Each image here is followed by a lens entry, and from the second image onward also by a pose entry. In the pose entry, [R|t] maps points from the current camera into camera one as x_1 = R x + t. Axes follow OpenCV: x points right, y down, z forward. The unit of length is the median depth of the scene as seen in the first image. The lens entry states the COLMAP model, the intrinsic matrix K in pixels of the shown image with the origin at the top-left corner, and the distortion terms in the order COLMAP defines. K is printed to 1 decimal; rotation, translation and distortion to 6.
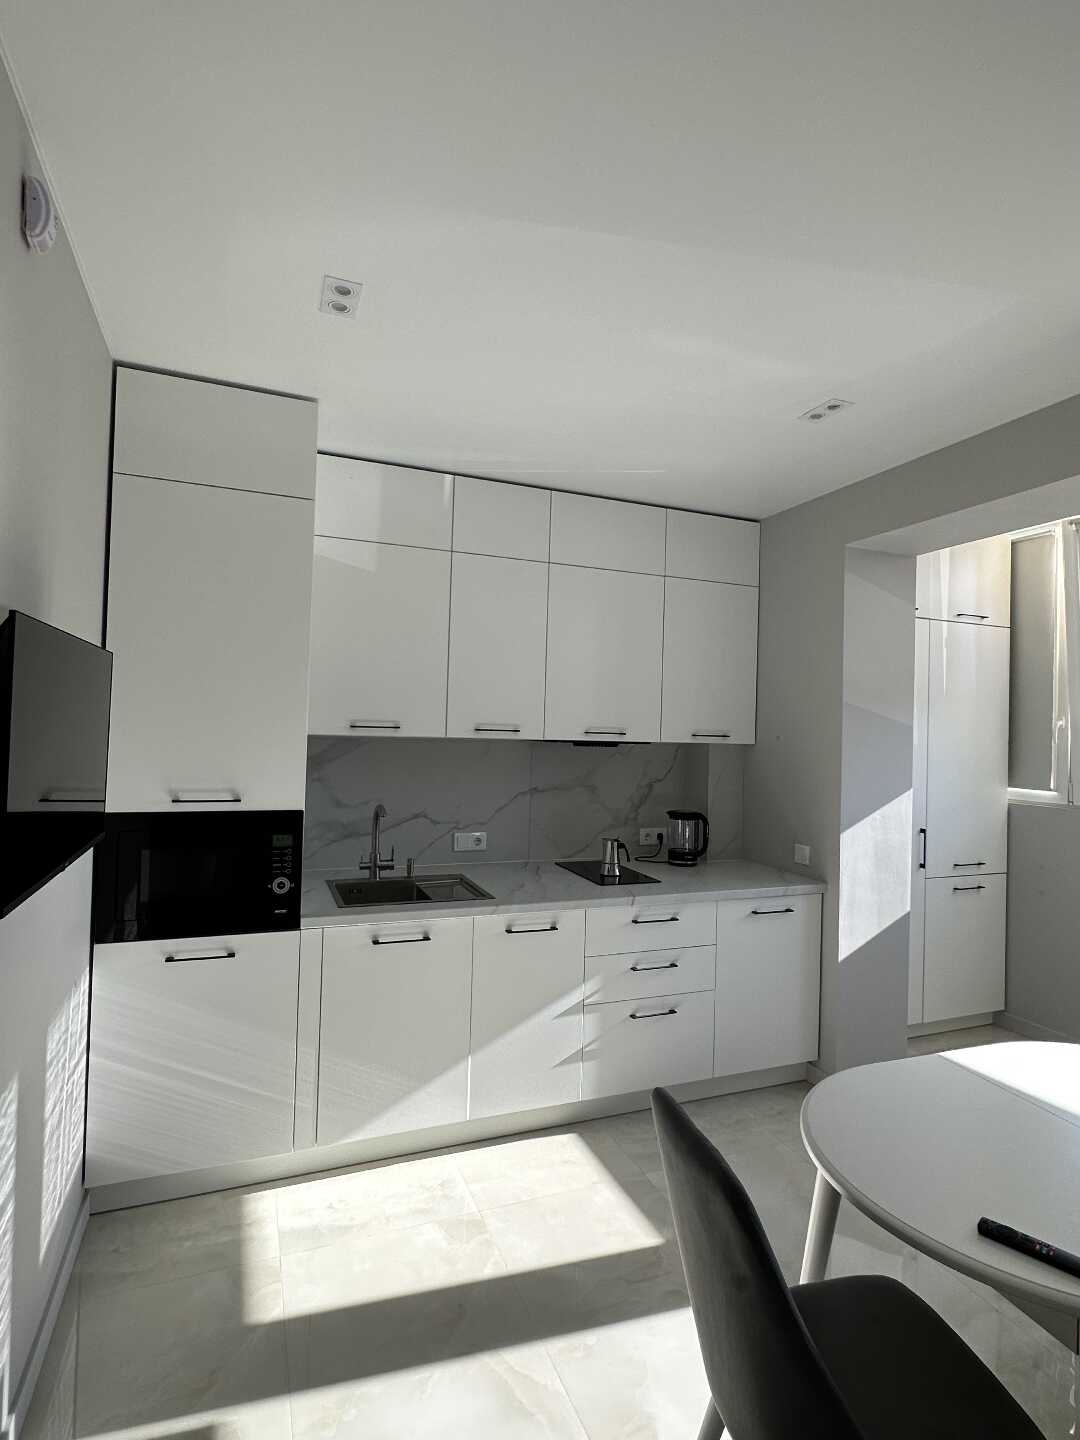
lens RADIAL K [[726.7, 0, 537.2], [0, 726.7, 717.0], [0, 0, 1]] dist [-0.000920, -0.000200]
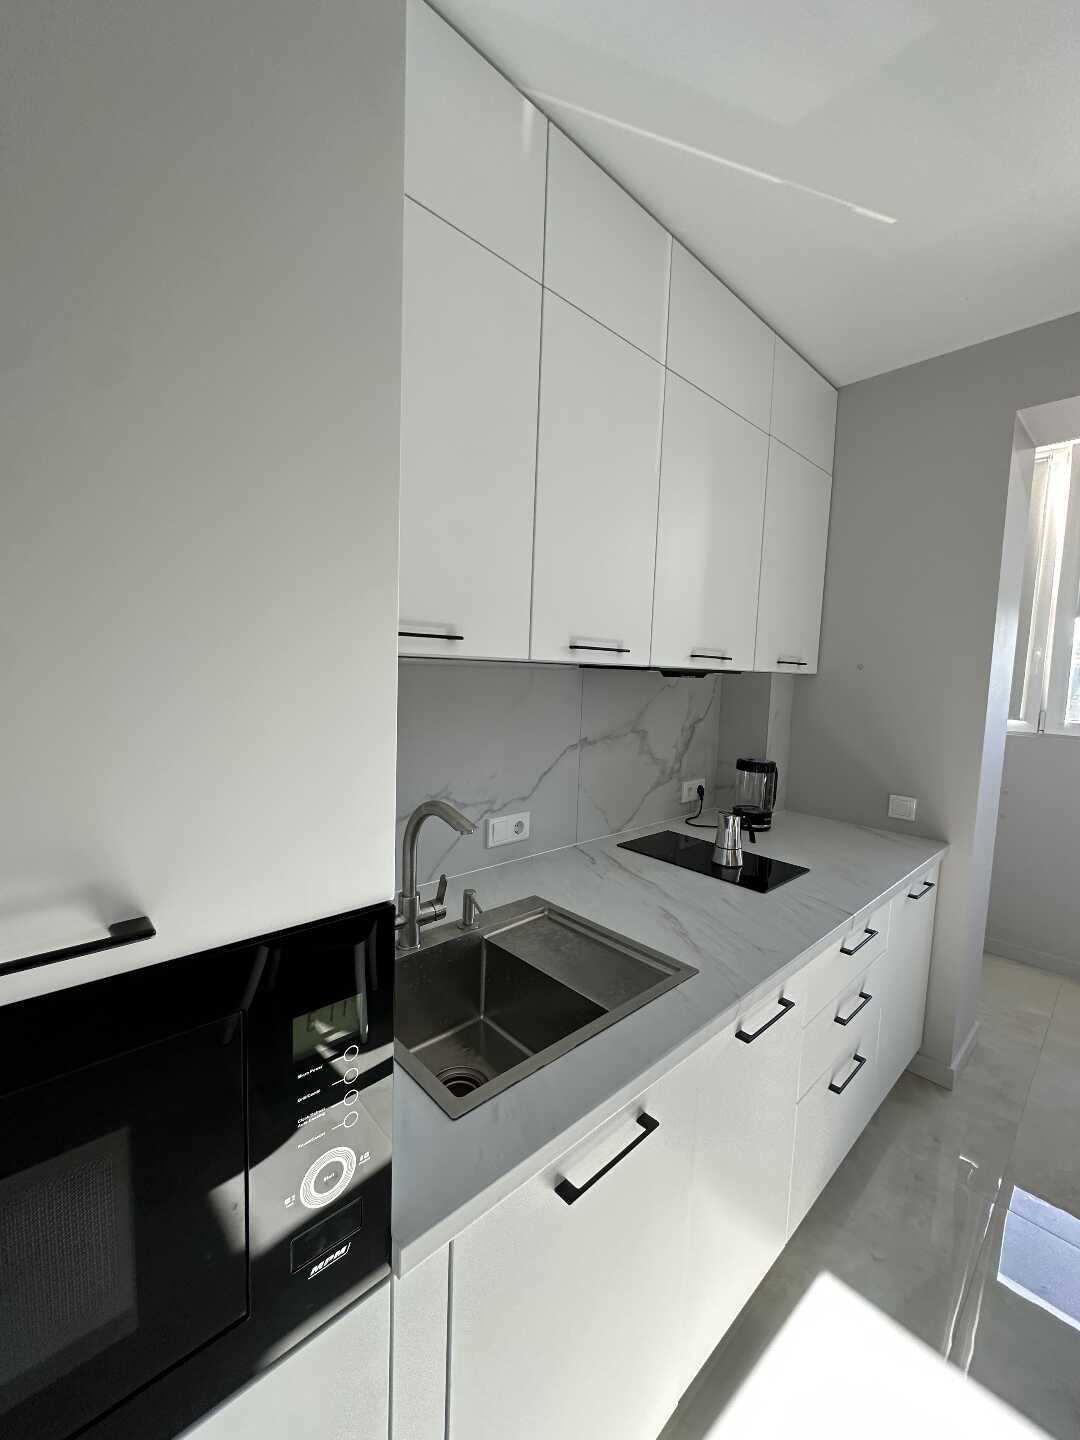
lens RADIAL K [[575.4, 0, 543.6], [0, 575.4, 727.5], [0, 0, 1]] dist [0.000414, 0.000123]
pose [[0.931666, -0.030751, 0.362012, -0.233331], [-0.016564, 0.991780, 0.126875, 0.020549], [-0.362938, -0.124202, 0.923499, 0.524487]]
